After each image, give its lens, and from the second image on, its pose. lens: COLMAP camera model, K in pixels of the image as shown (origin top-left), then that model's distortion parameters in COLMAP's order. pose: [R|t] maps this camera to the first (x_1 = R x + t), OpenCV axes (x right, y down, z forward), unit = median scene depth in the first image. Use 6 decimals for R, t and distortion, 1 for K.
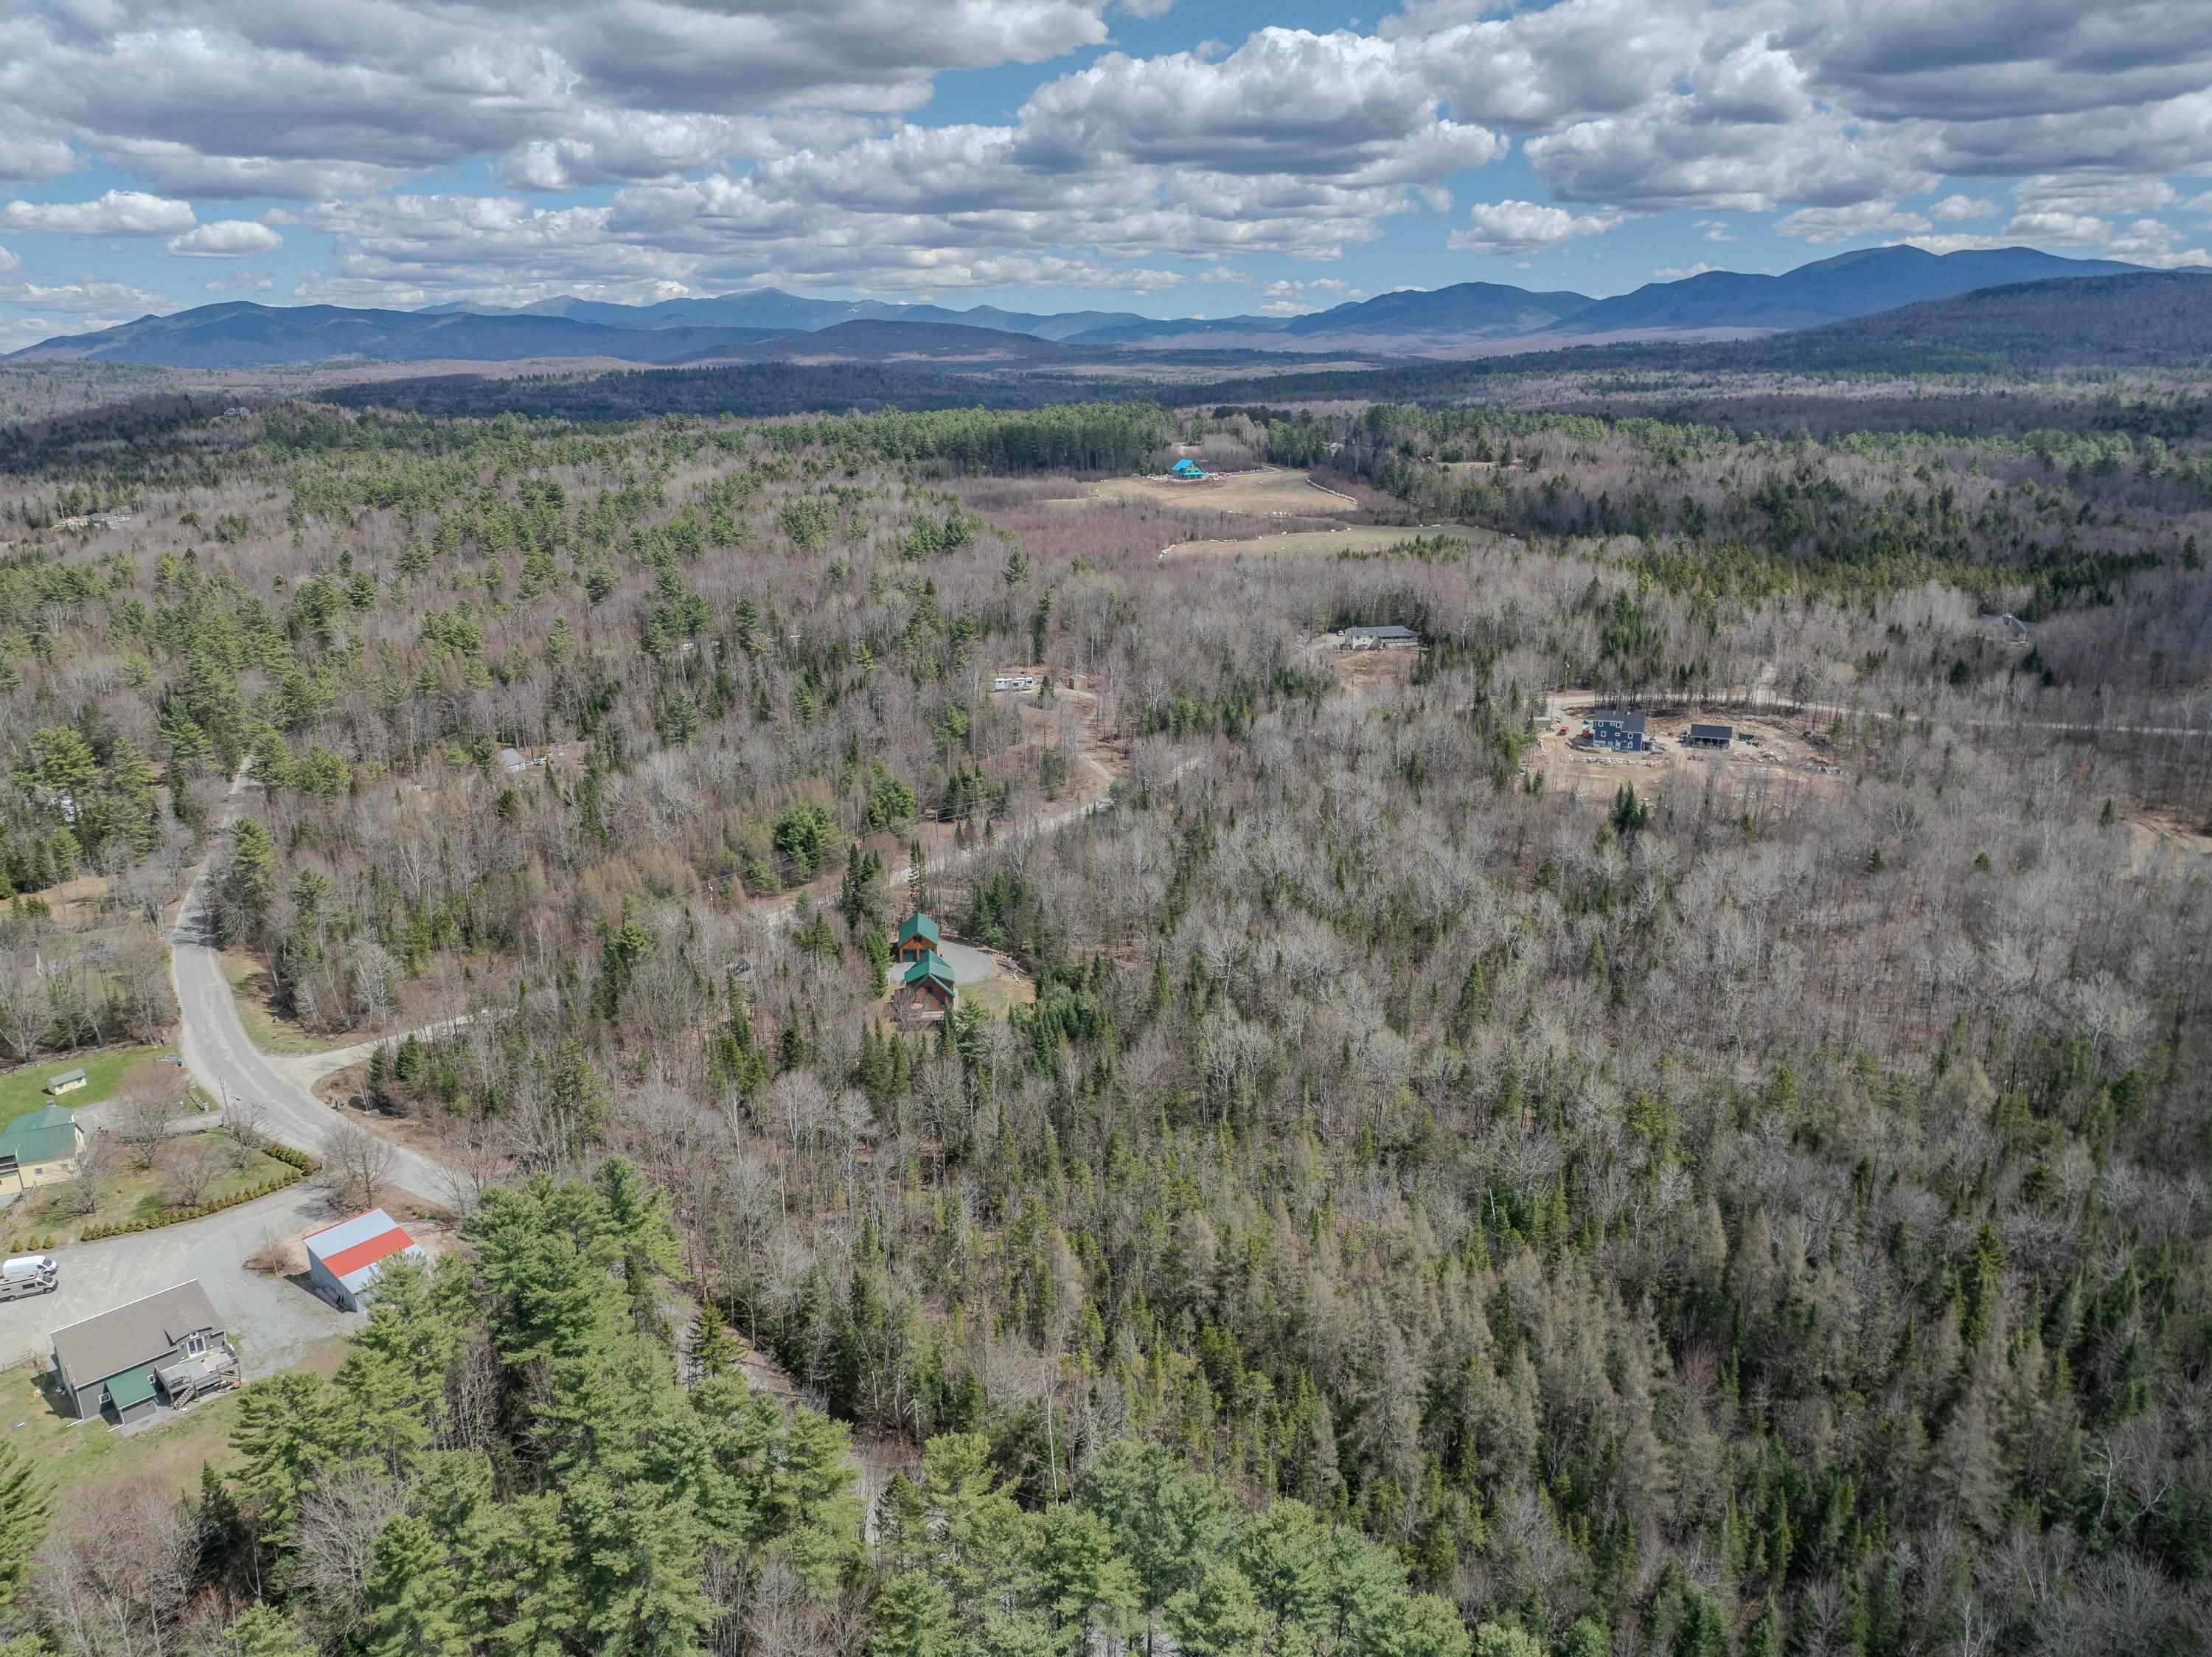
lens RADIAL K [[1568.3, 0, 1106.0], [0, 1568.3, 828.5], [0, 0, 1]] dist [-0.057490, 0.031258]
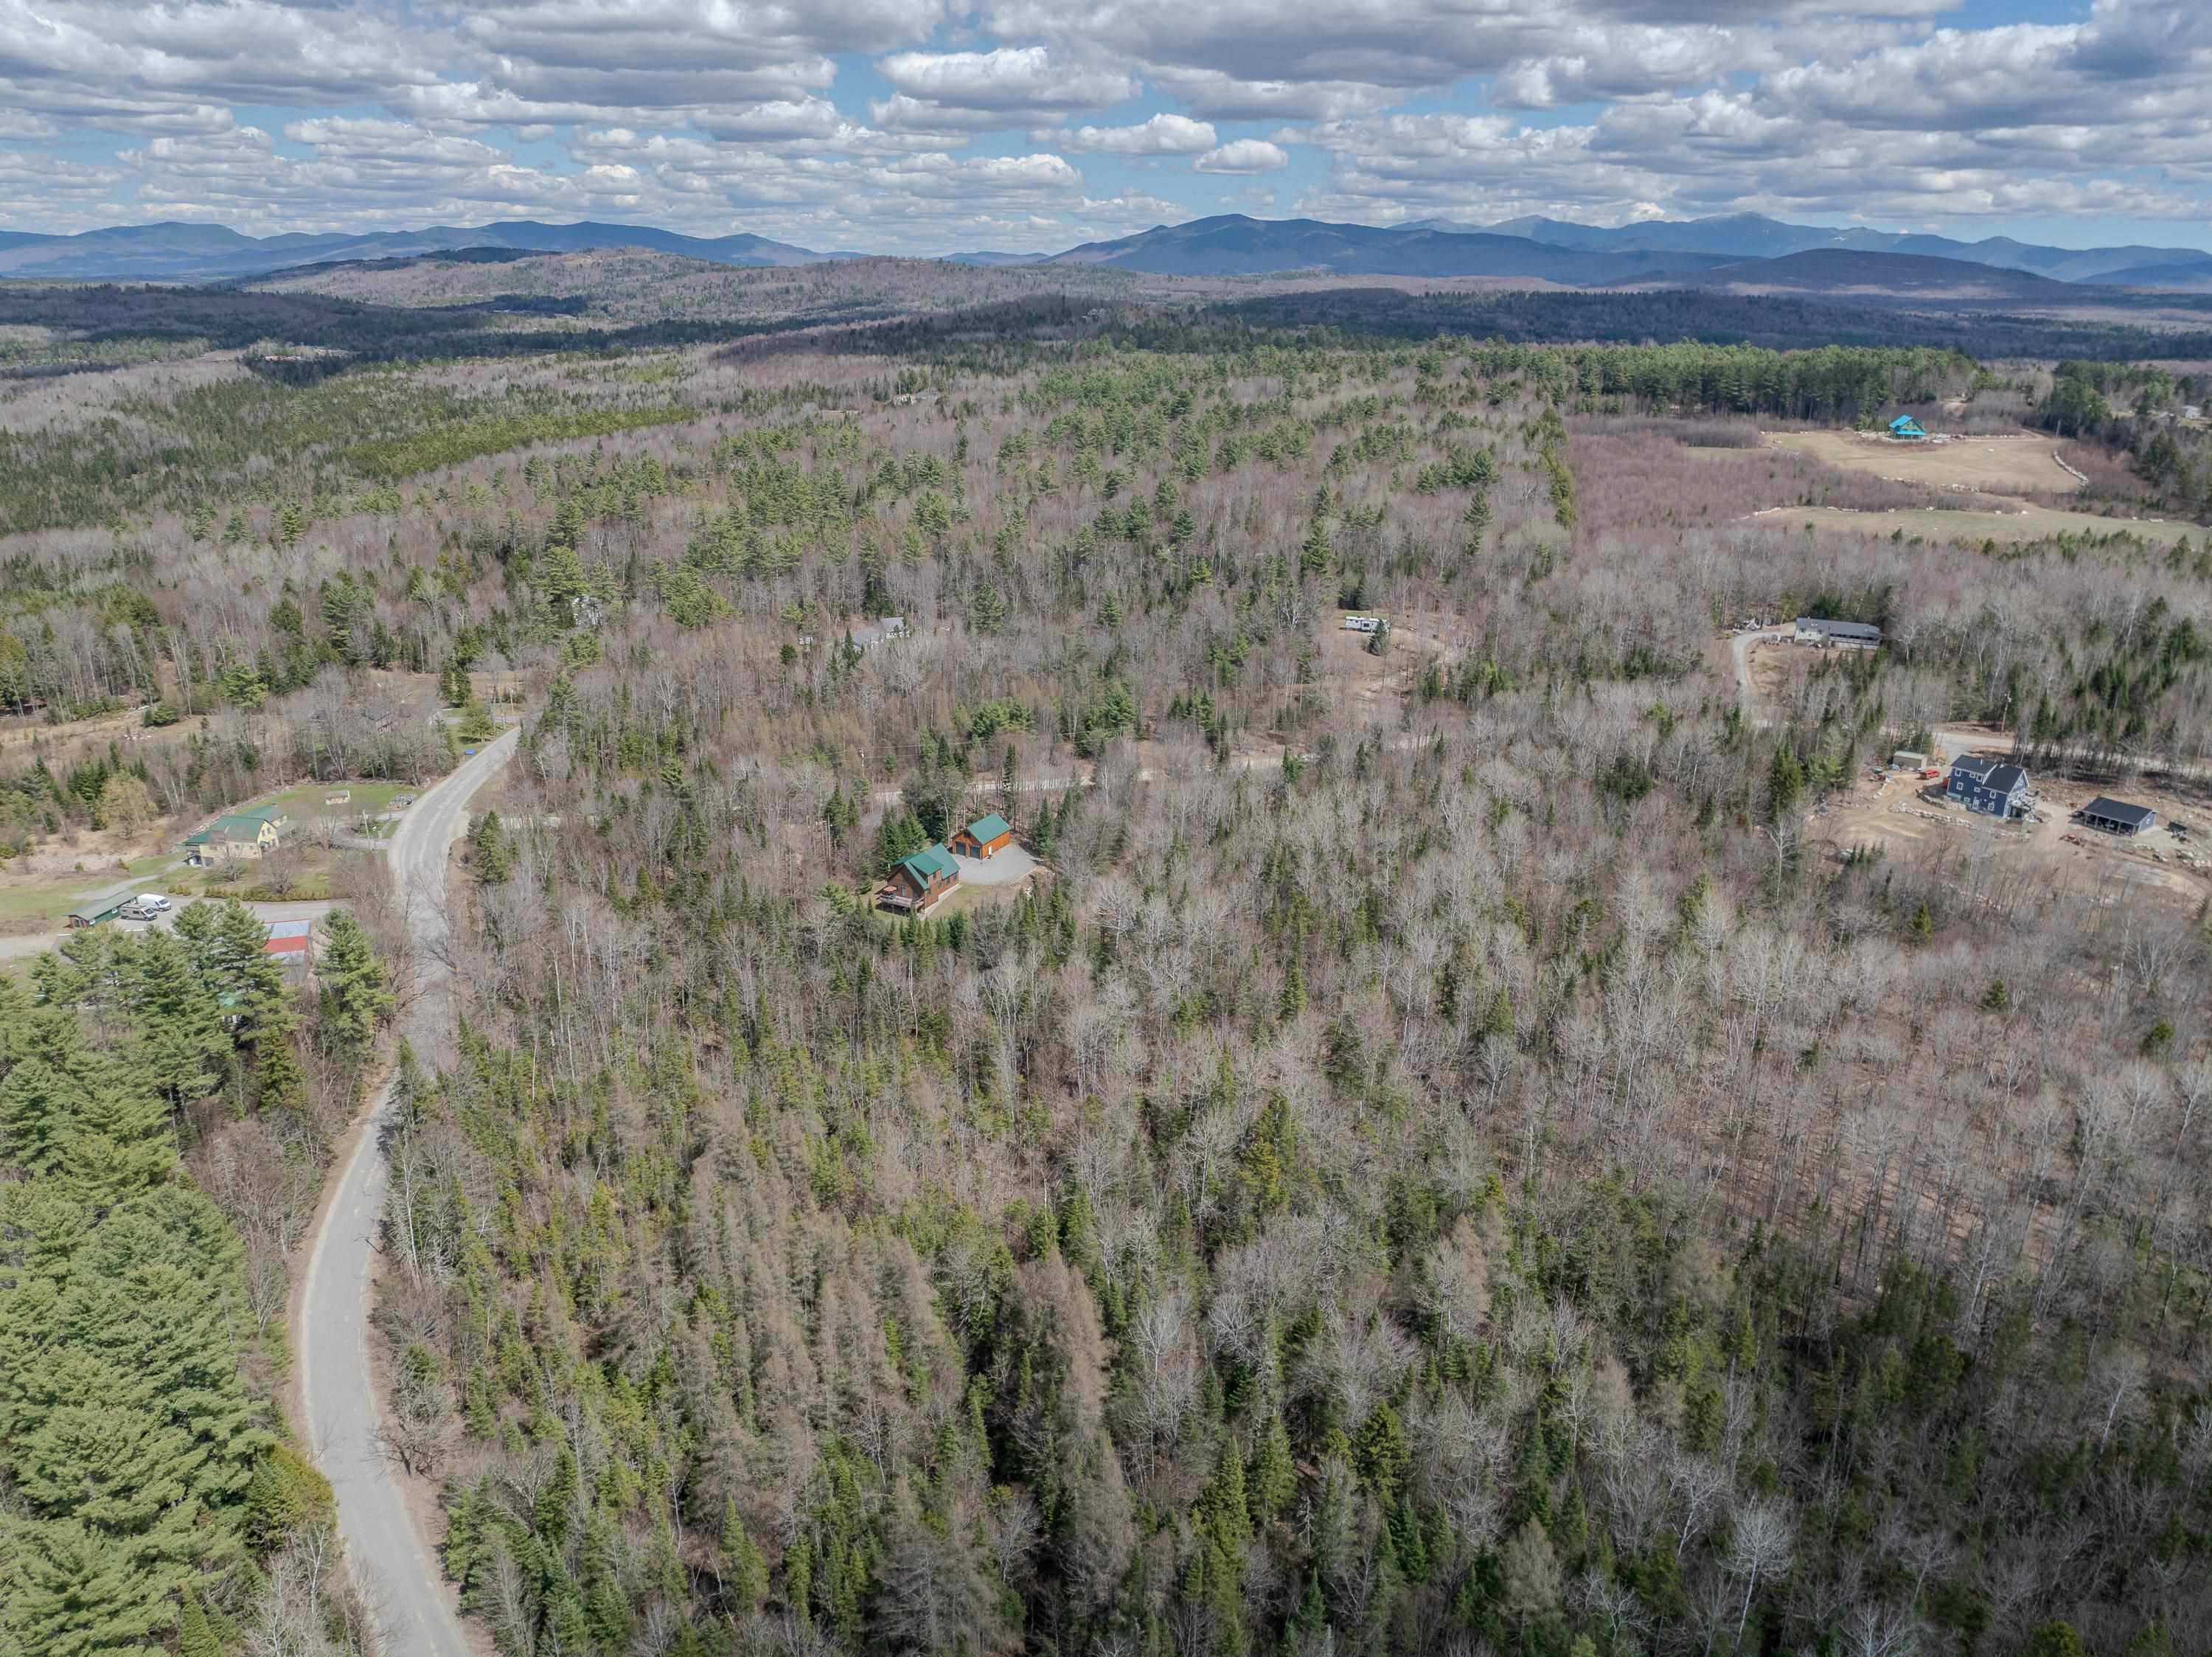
lens RADIAL K [[1568.3, 0, 1106.0], [0, 1568.3, 828.5], [0, 0, 1]] dist [-0.057490, 0.031258]
pose [[0.844055, 0.199146, -0.497908, 0.146852], [-0.176341, 0.979926, 0.093002, -0.015525], [0.506434, 0.009303, 0.862229, 0.050567]]
